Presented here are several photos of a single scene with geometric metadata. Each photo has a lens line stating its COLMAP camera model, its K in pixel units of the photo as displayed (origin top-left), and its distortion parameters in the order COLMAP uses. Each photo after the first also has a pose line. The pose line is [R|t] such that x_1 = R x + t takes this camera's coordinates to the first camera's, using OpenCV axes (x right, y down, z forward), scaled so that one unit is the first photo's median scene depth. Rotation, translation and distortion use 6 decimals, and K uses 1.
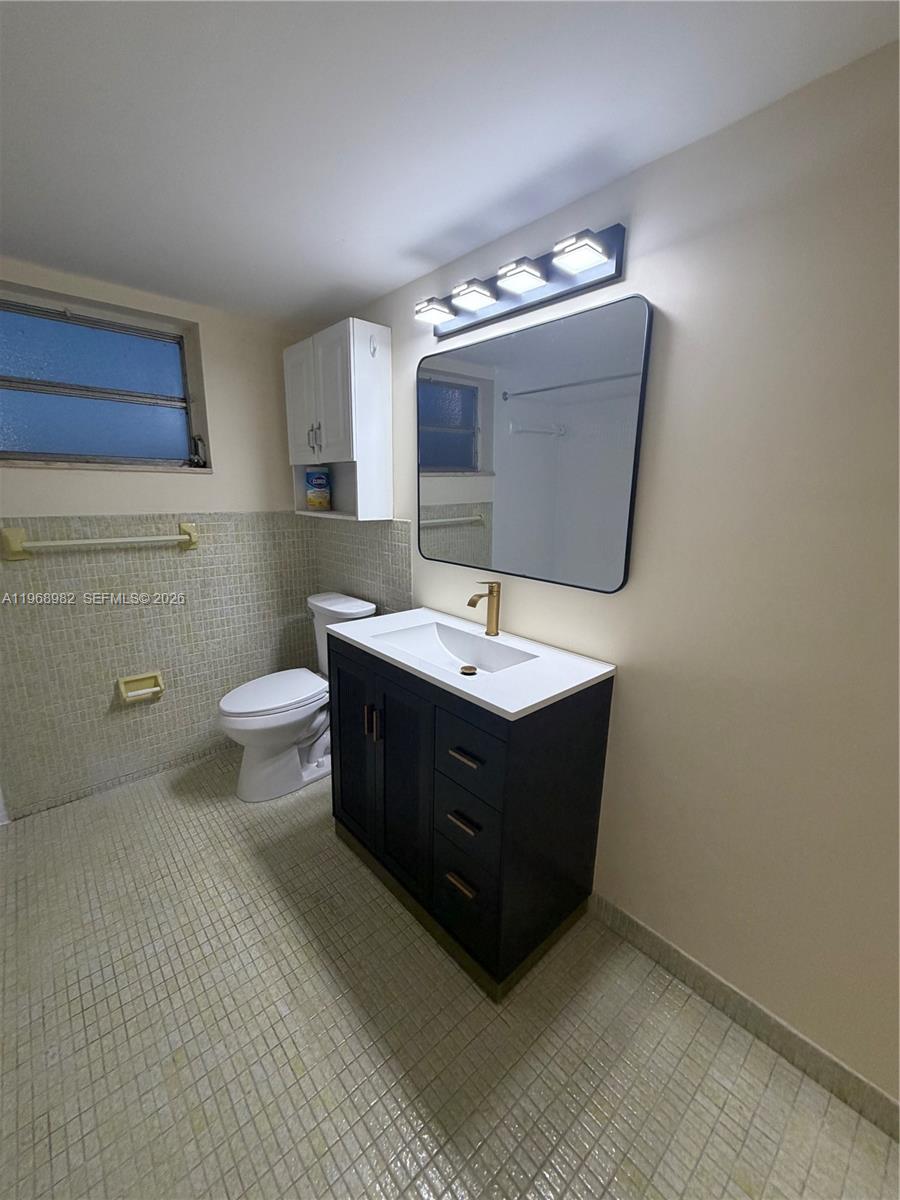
lens RADIAL K [[480.5, 0, 446.7], [0, 480.5, 593.9], [0, 0, 1]] dist [0.004007, -0.000029]
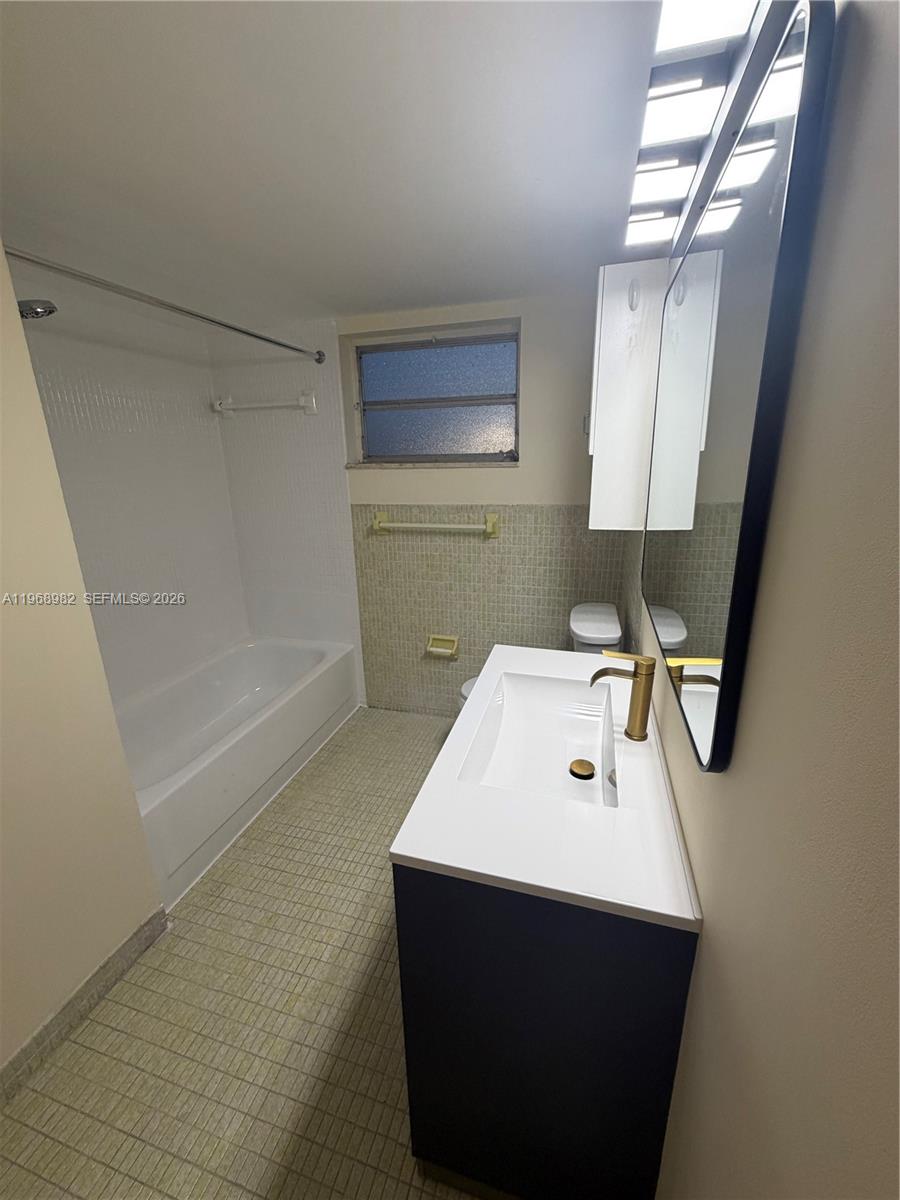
lens RADIAL K [[480.5, 0, 457.0], [0, 480.5, 594.7], [0, 0, 1]] dist [0.004007, -0.000029]
pose [[0.534872, 0.212374, -0.817808, 0.359375], [-0.150328, 0.976373, 0.155232, -0.129832], [0.831453, 0.039911, 0.554160, 0.351592]]
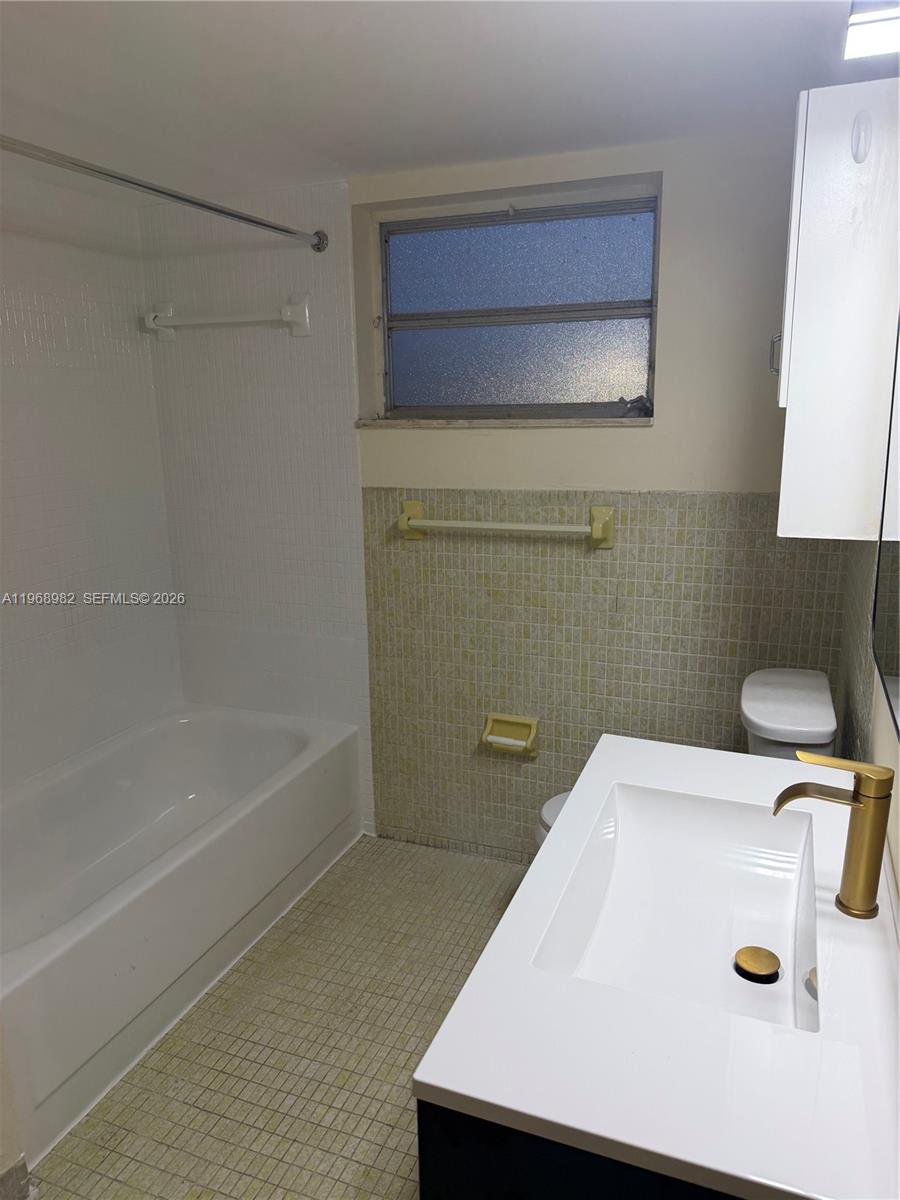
lens RADIAL K [[847.3, 0, 450.2], [0, 847.3, 594.5], [0, 0, 1]] dist [0.065050, -0.070945]
pose [[0.441466, 0.176696, -0.879708, 0.382117], [-0.166076, 0.979570, 0.113412, -0.132125], [0.881775, 0.096031, 0.461792, 0.335196]]
